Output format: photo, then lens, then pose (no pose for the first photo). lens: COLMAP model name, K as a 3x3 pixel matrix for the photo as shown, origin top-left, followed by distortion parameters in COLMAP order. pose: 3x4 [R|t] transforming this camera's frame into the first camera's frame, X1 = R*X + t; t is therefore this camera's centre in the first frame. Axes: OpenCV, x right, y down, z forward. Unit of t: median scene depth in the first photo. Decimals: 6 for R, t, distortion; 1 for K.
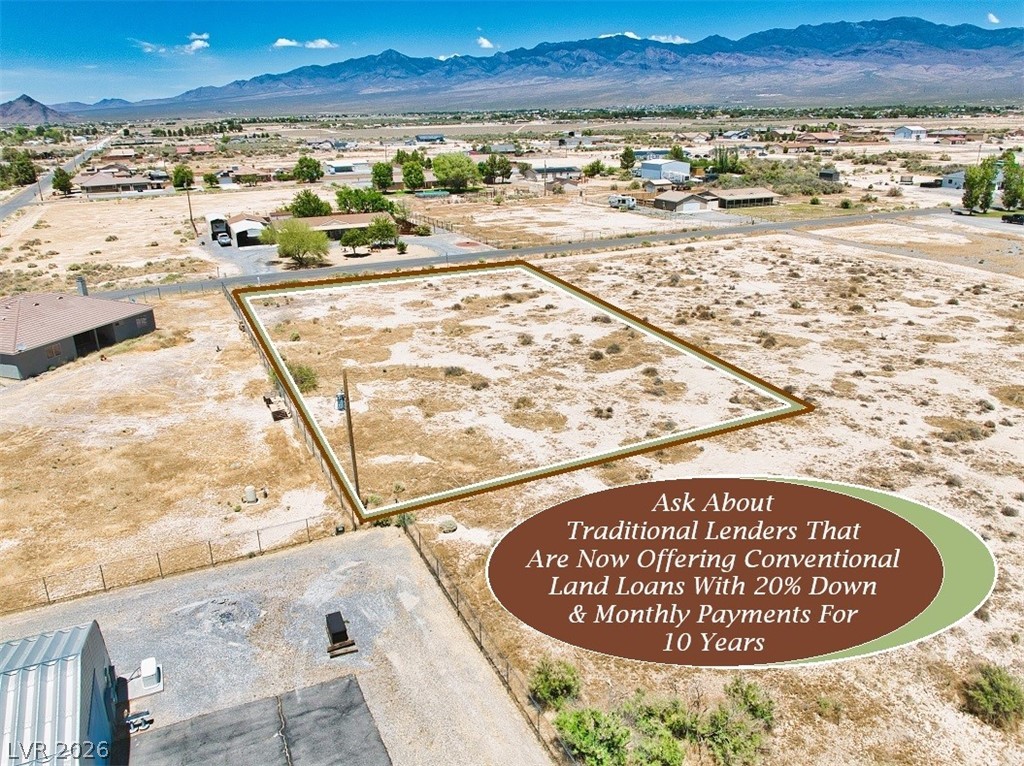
lens RADIAL K [[746.3, 0, 513.2], [0, 746.3, 406.2], [0, 0, 1]] dist [-0.037021, -0.009857]
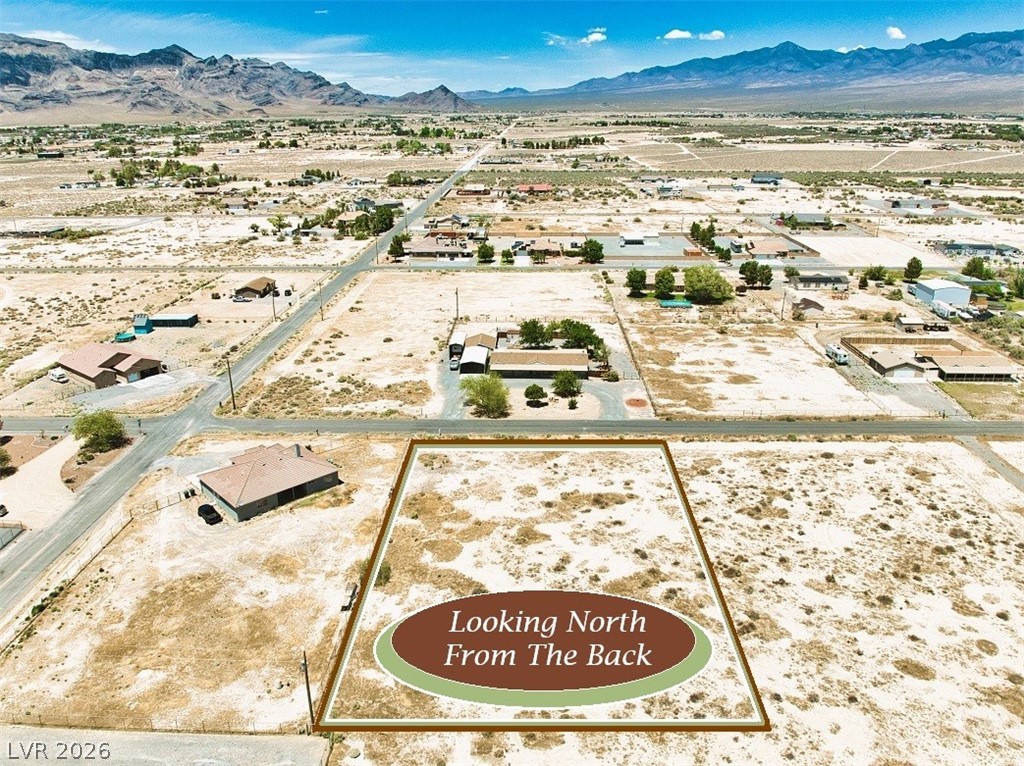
lens RADIAL K [[737.3, 0, 513.5], [0, 737.3, 429.1], [0, 0, 1]] dist [-0.029977, -0.008529]
pose [[0.892829, 0.189390, -0.408642, 0.408504], [-0.174721, 0.981884, 0.073325, -0.388949], [0.415126, 0.005931, 0.909745, -0.179272]]
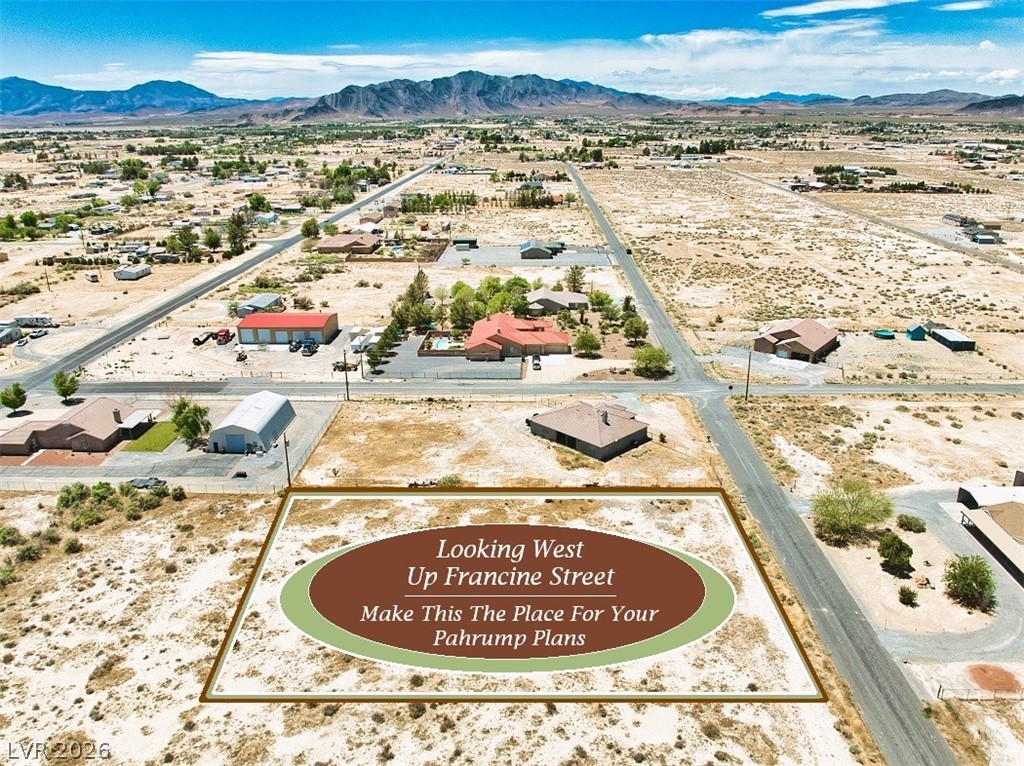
lens RADIAL K [[732.8, 0, 513.2], [0, 732.8, 425.0], [0, 0, 1]] dist [-0.033145, -0.008274]
pose [[-0.452716, 0.365498, -0.813302, 0.852440], [-0.314633, 0.787972, 0.529251, -0.950175], [0.834299, 0.495492, -0.241730, 1.226349]]
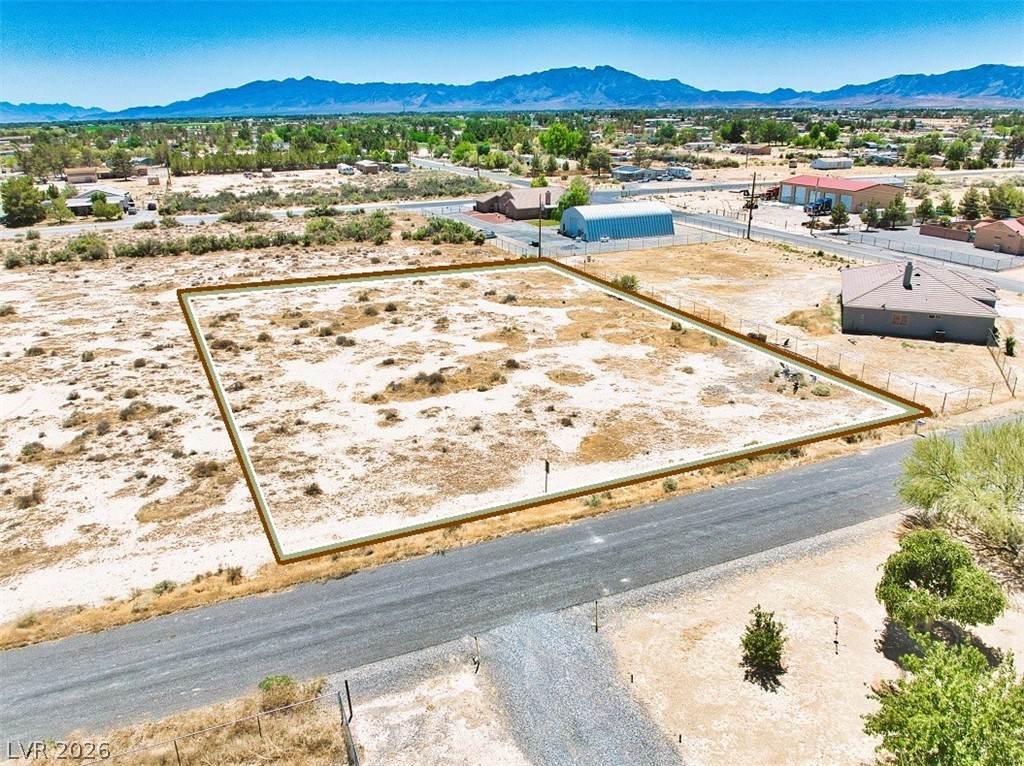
lens RADIAL K [[753.4, 0, 514.5], [0, 753.4, 384.4], [0, 0, 1]] dist [-0.038404, -0.006767]
pose [[-0.998627, 0.014829, 0.050246, -0.132244], [0.044480, 0.746710, 0.663661, -0.701694], [-0.027678, 0.664984, -0.746344, 1.803083]]
